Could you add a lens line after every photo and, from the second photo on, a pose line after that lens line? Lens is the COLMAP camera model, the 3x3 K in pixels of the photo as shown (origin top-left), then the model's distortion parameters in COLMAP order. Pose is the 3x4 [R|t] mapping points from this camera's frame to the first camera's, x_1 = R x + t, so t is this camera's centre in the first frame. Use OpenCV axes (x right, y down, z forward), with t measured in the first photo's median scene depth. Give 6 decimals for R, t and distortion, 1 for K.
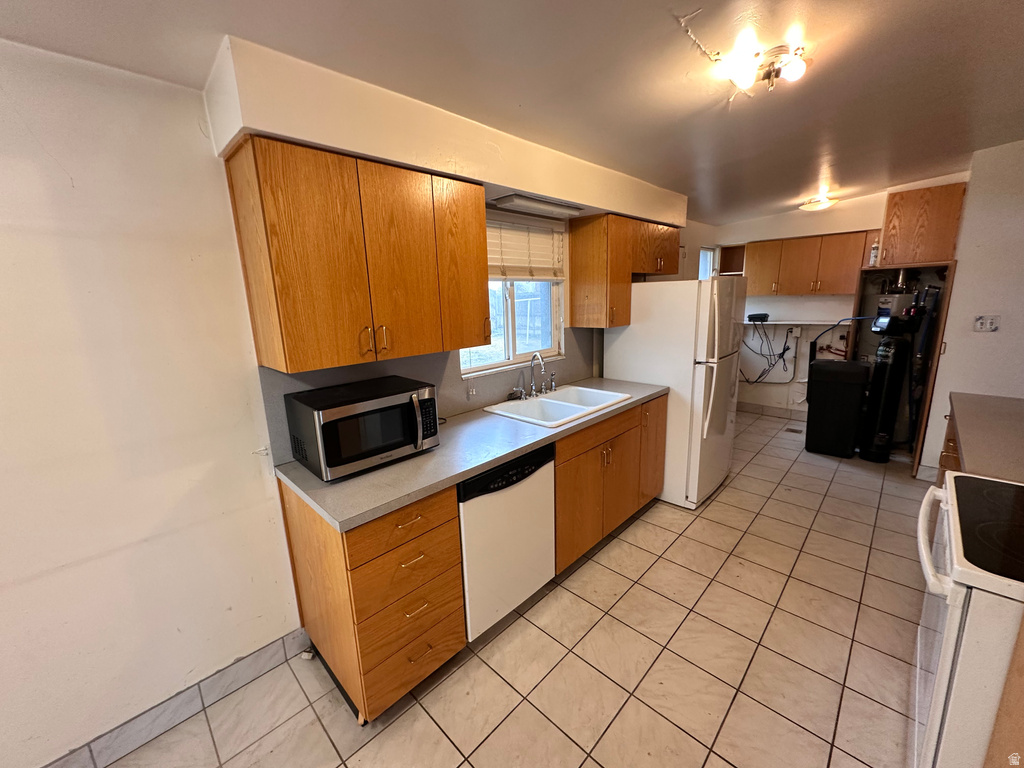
lens RADIAL K [[407.2, 0, 512.0], [0, 407.2, 384.0], [0, 0, 1]] dist [-0.004086, 0.000144]
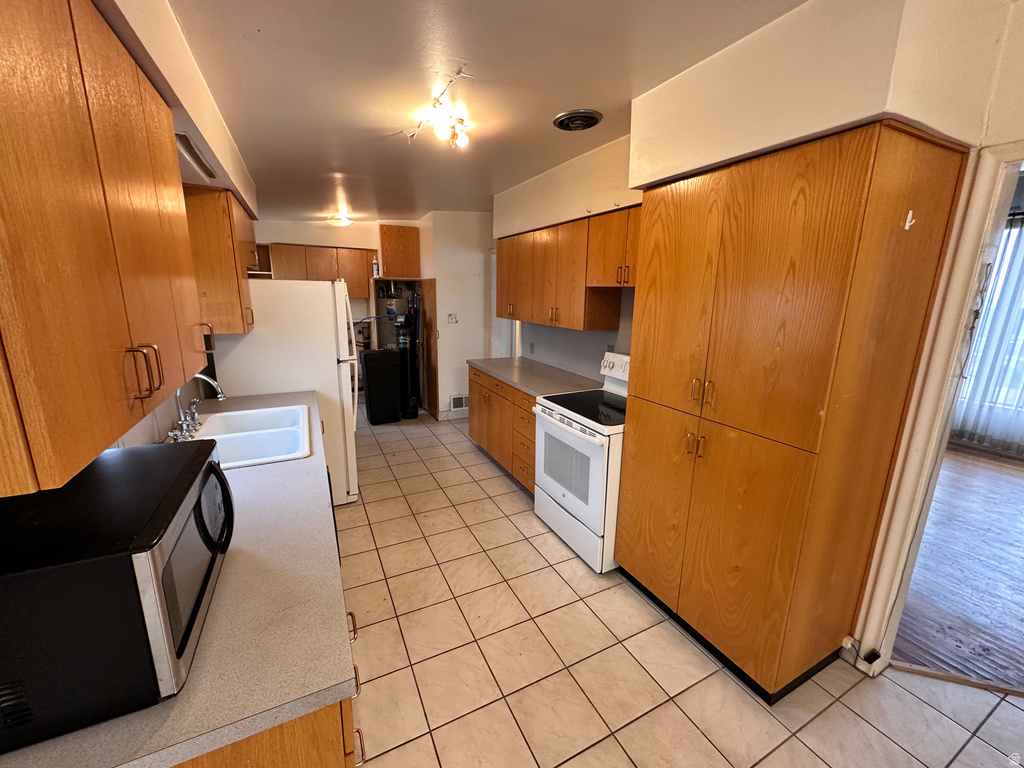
lens RADIAL K [[407.2, 0, 512.0], [0, 407.2, 384.0], [0, 0, 1]] dist [-0.004086, 0.000144]
pose [[0.316069, -0.170231, 0.933339, -0.328458], [0.170256, 0.977978, 0.120716, -0.040912], [-0.933335, 0.120752, 0.338091, 0.216485]]
